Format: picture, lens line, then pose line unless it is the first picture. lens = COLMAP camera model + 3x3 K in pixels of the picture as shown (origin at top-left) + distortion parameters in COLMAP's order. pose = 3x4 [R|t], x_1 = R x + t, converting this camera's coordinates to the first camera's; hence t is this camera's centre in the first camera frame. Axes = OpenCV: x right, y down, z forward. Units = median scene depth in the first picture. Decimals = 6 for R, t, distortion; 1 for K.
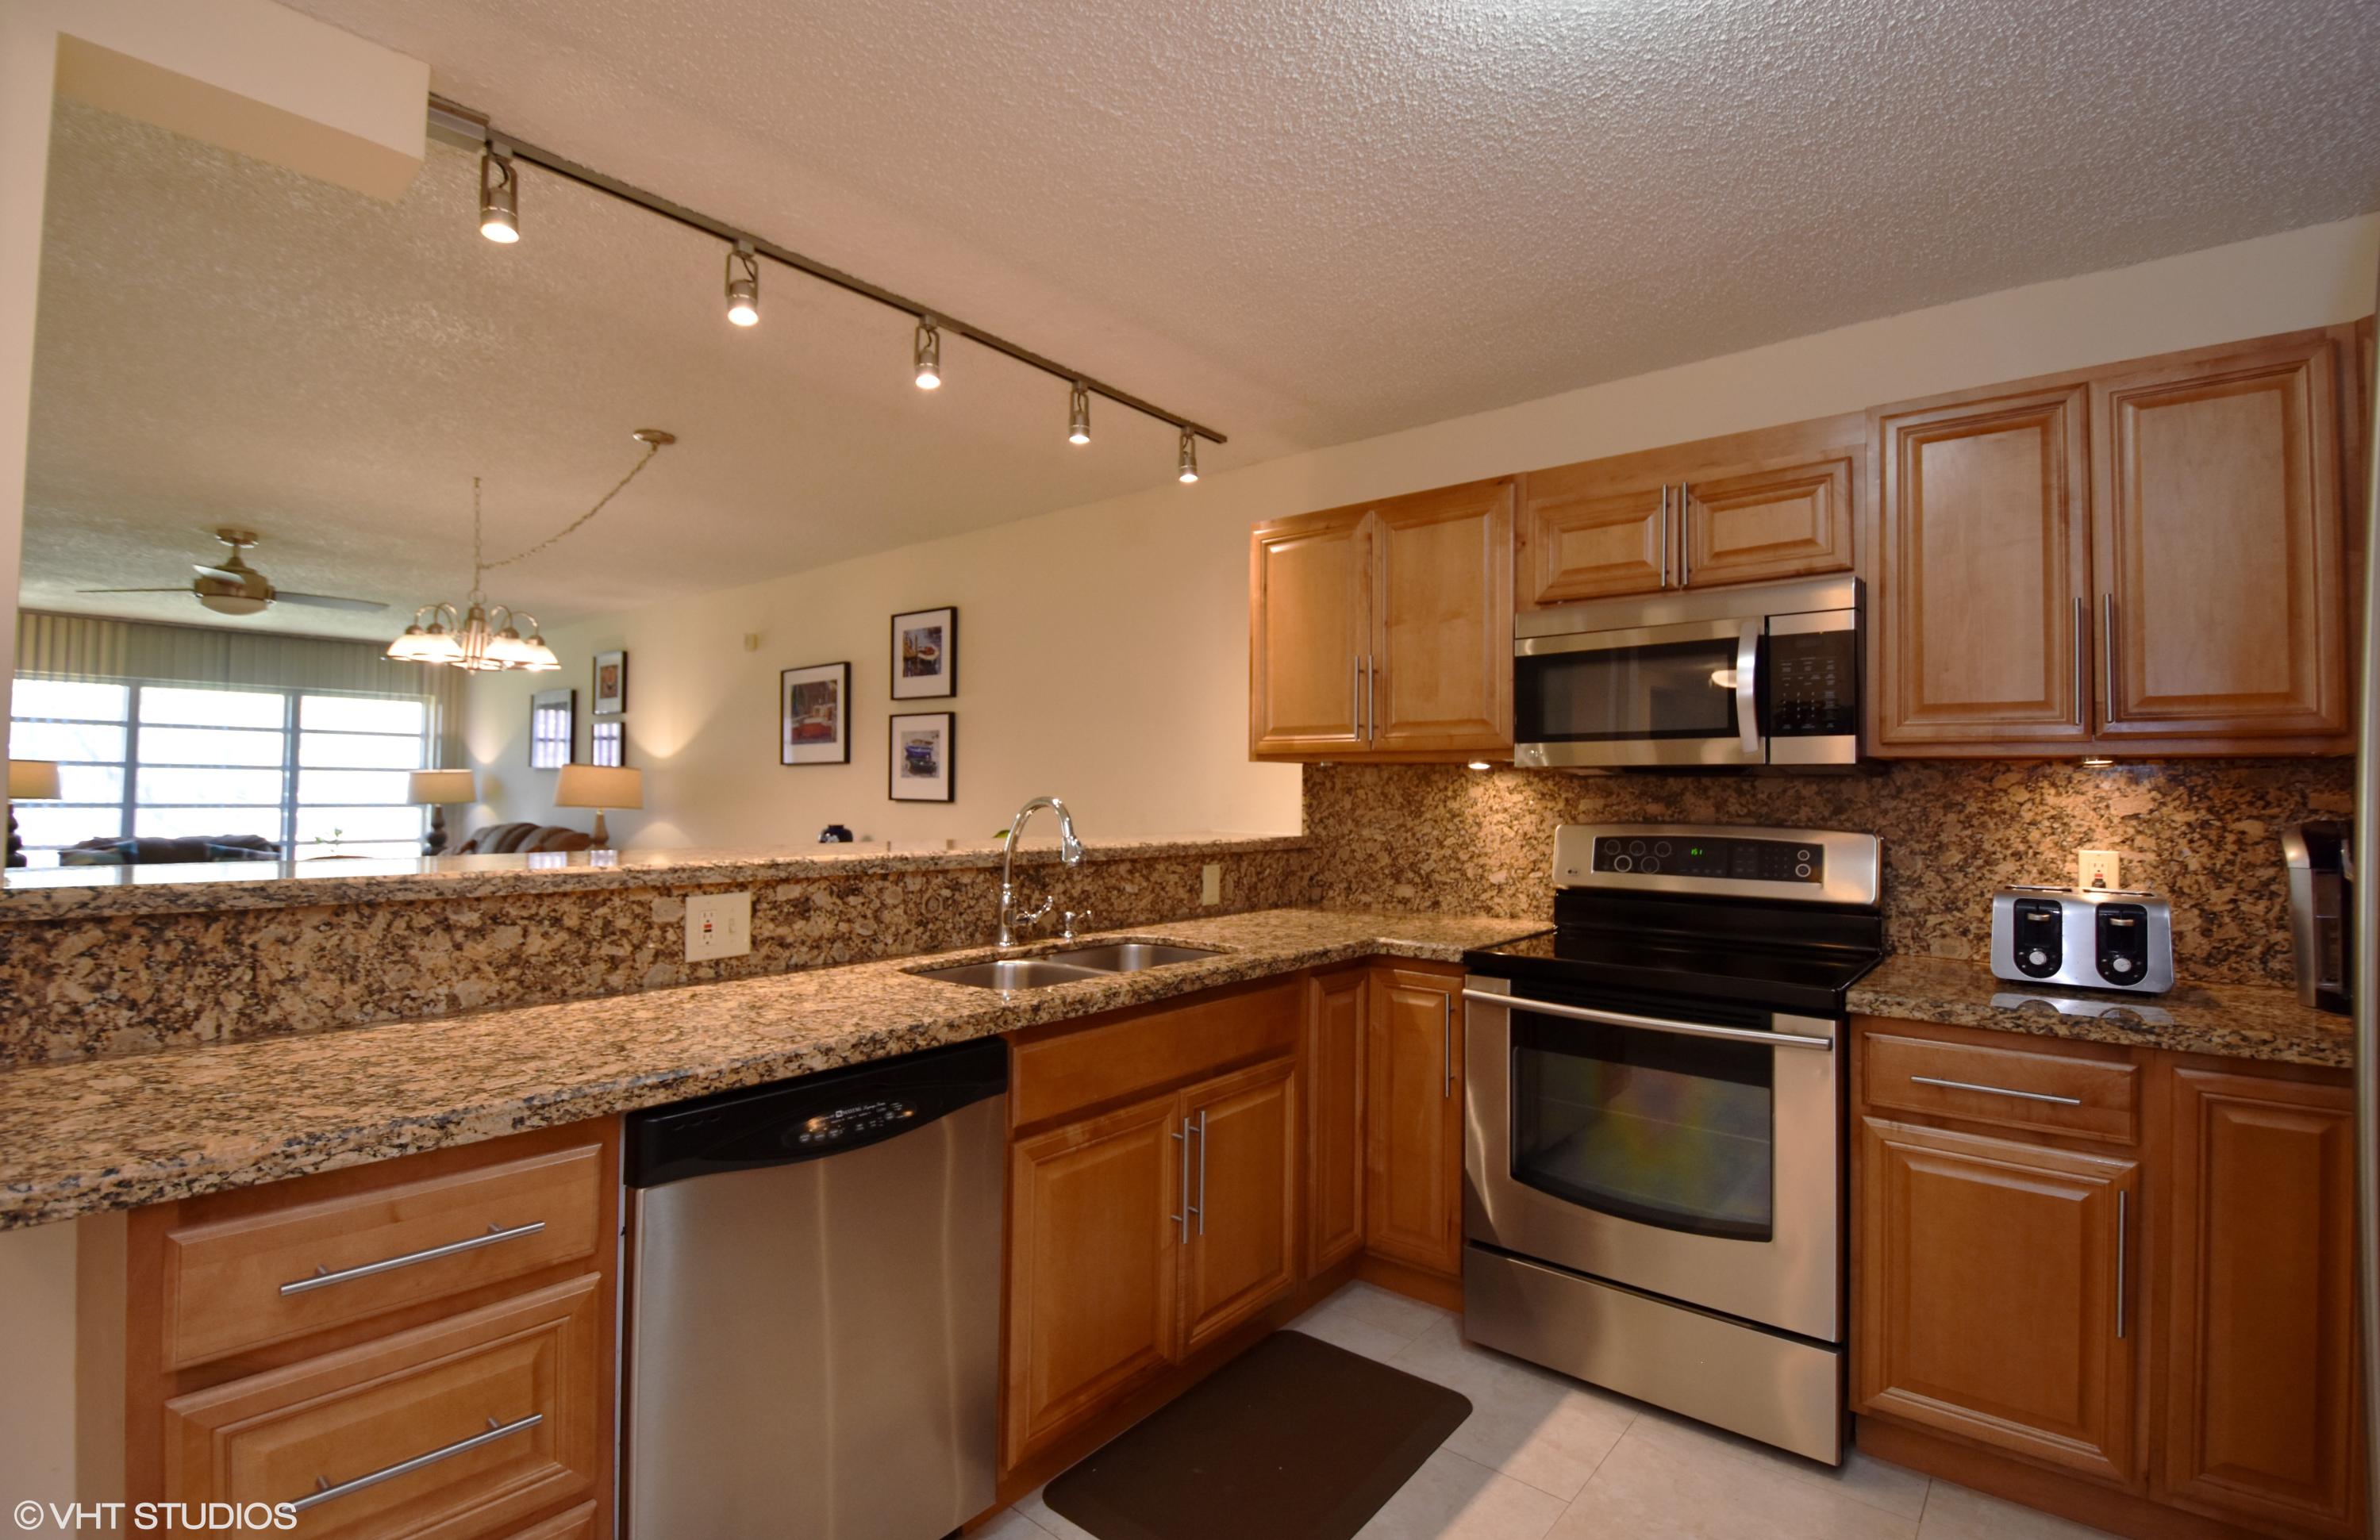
lens RADIAL K [[1087.7, 0, 1190.4], [0, 1087.7, 768.4], [0, 0, 1]] dist [0.003462, -0.000237]
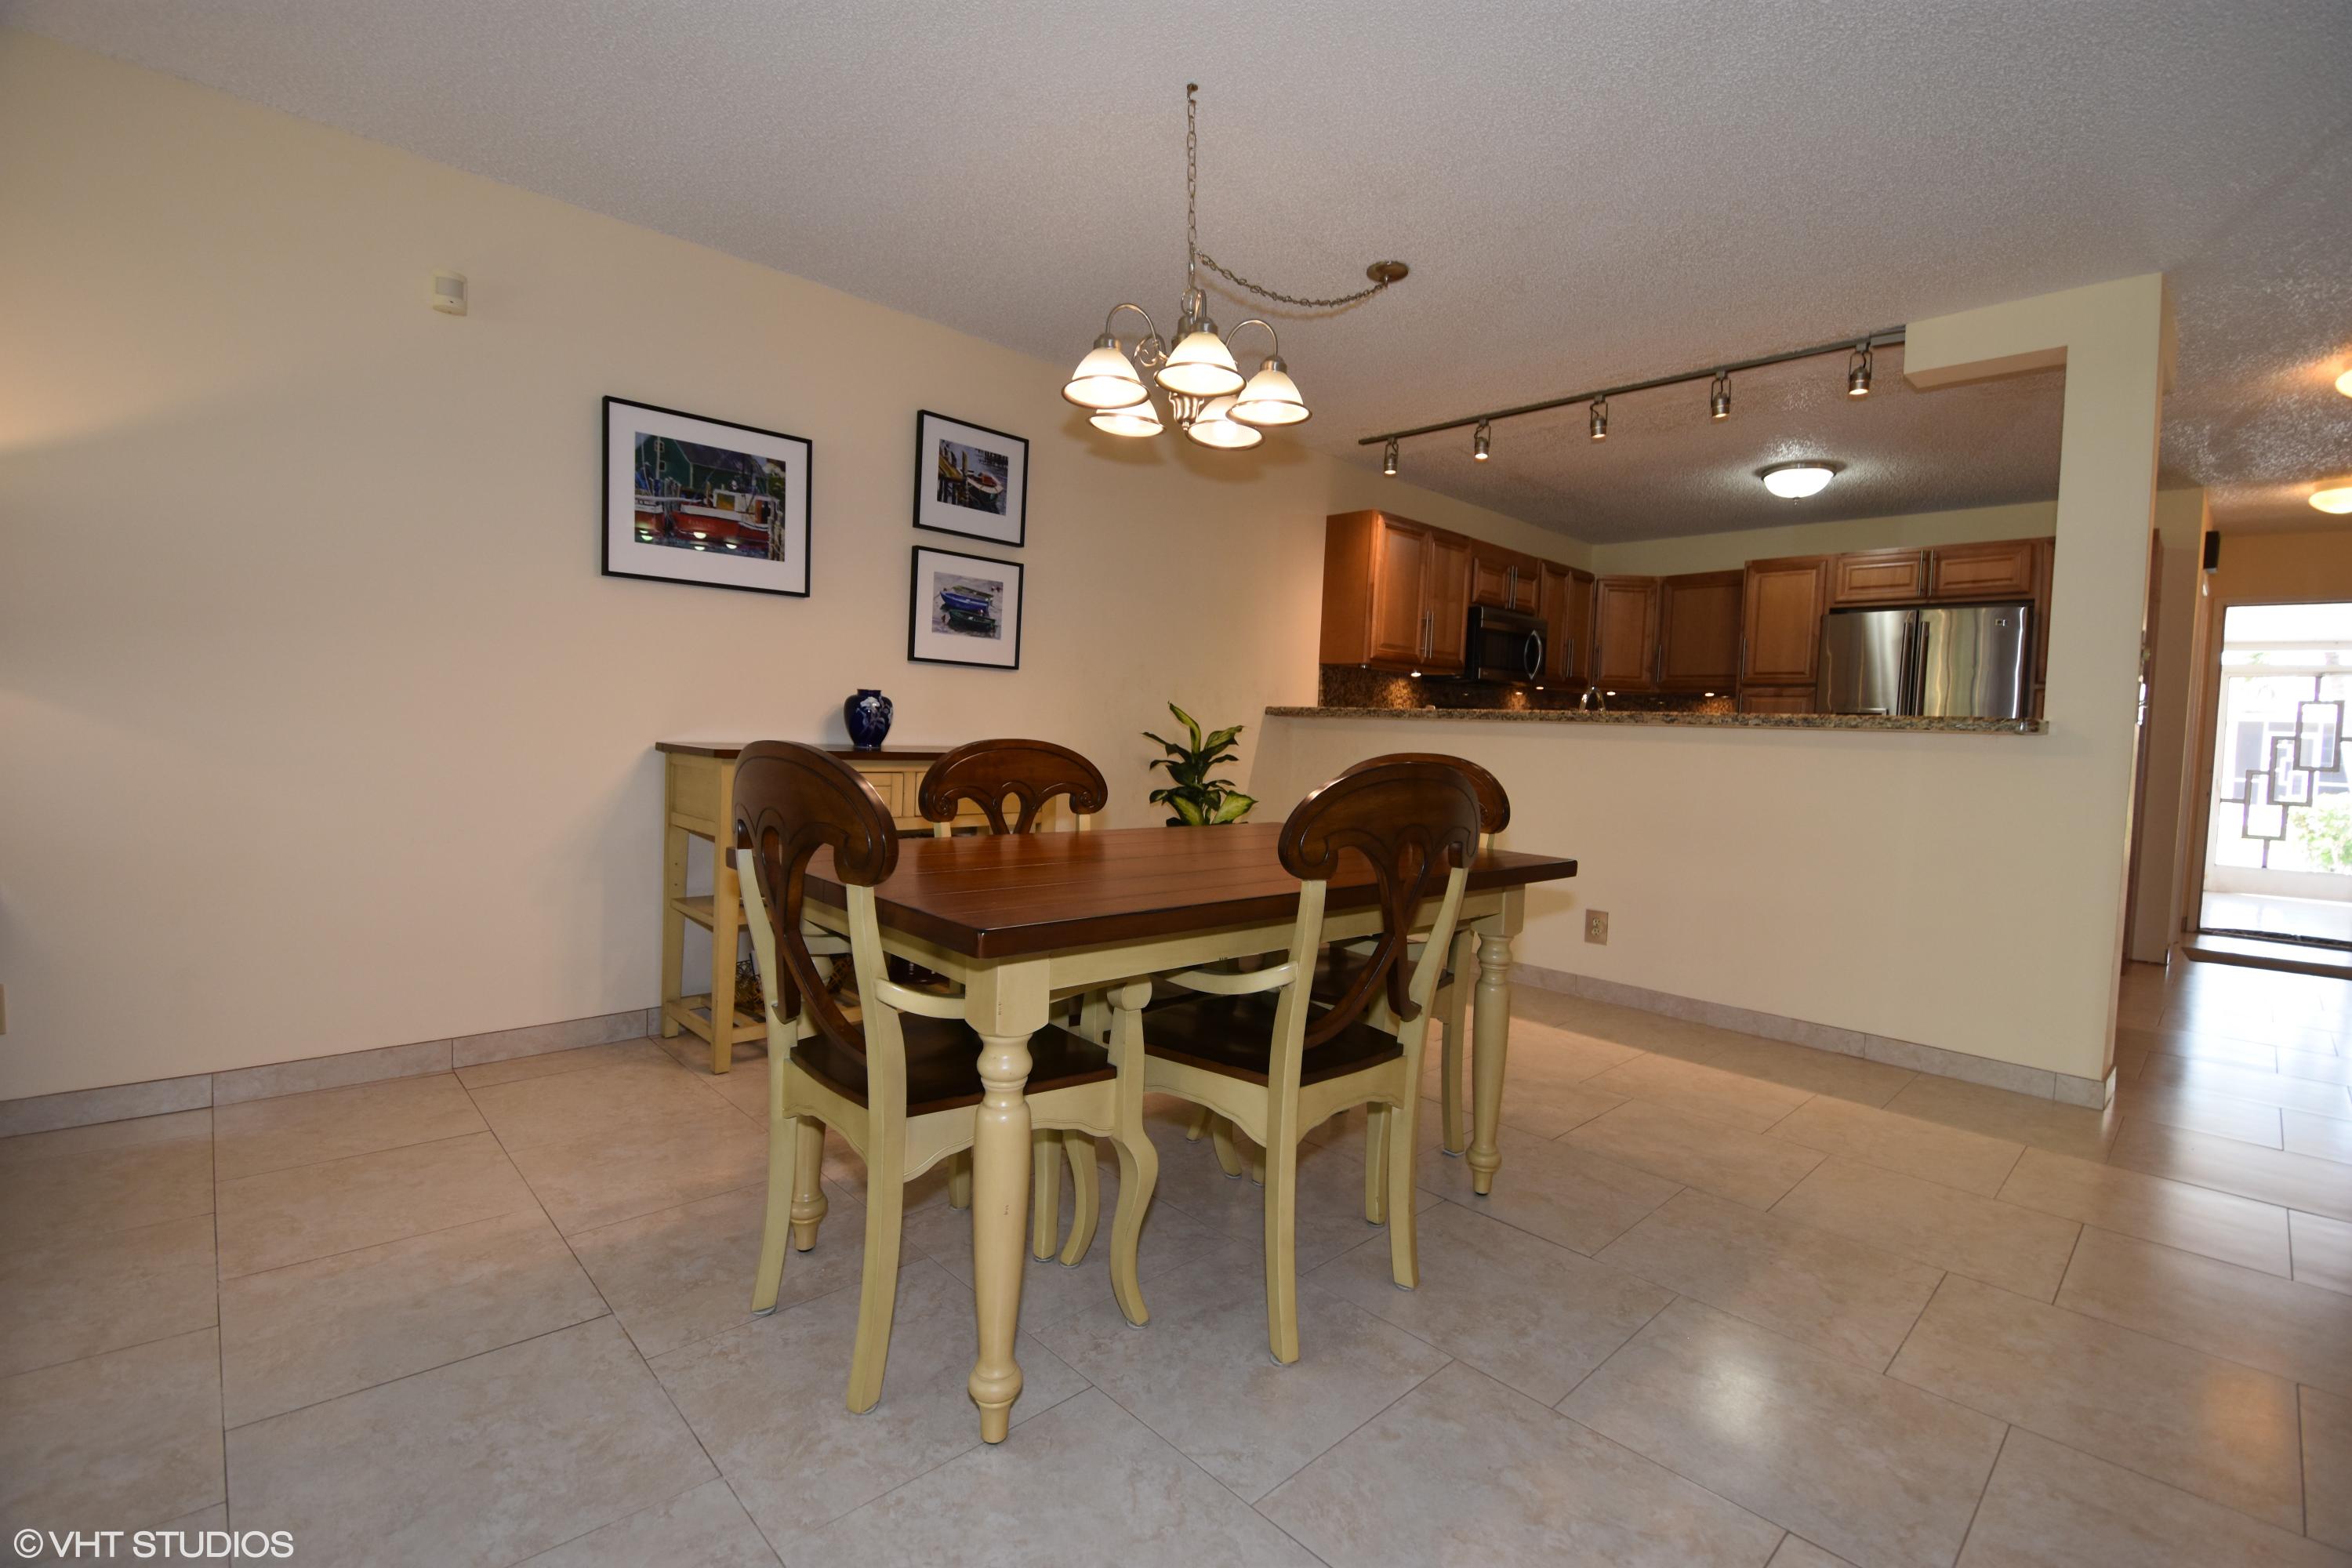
lens RADIAL K [[1047.8, 0, 1108.8], [0, 1047.8, 771.1], [0, 0, 1]] dist [-0.004438, -0.000544]
pose [[0.120704, -0.054665, 0.991182, -0.996430], [-0.061137, 0.996178, 0.062386, 0.052948], [-0.990804, -0.068128, 0.116900, 0.786323]]
